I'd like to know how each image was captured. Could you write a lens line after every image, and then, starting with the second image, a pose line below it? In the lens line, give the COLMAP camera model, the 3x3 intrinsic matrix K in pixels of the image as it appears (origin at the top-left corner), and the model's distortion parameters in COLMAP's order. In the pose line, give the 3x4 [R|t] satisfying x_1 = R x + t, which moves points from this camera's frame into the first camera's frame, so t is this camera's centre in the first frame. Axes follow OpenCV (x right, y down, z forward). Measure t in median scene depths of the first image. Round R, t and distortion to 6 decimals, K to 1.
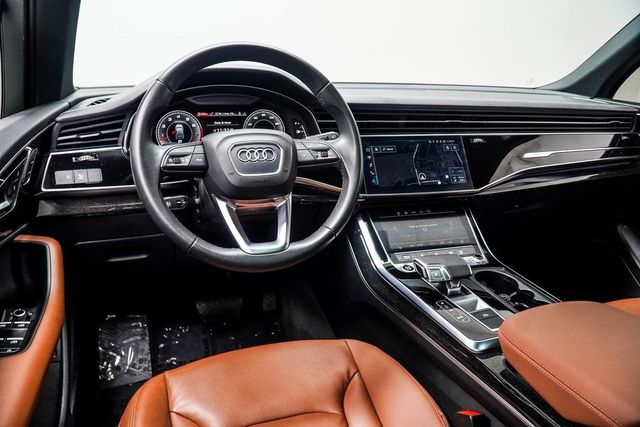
lens RADIAL K [[509.3, 0, 320.0], [0, 509.3, 213.5], [0, 0, 1]] dist [-0.002783, -0.000585]
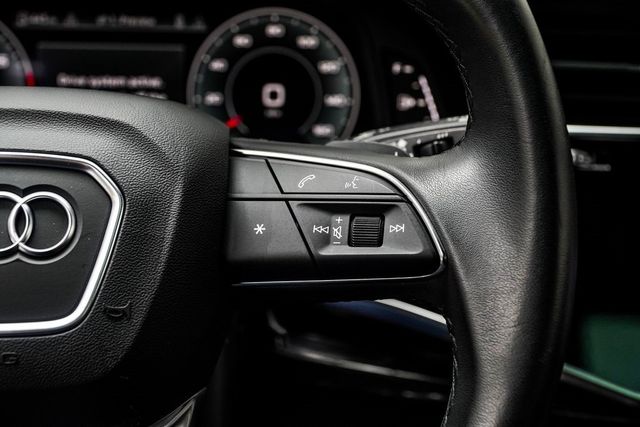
lens RADIAL K [[1178.7, 0, 320.0], [0, 1178.7, 213.5], [0, 0, 1]] dist [0.925437, -6.834196]
pose [[0.948863, 0.069422, -0.307960, 0.115945], [-0.083928, 0.995888, -0.034094, -0.093306], [0.304327, 0.058197, 0.950788, 0.493067]]
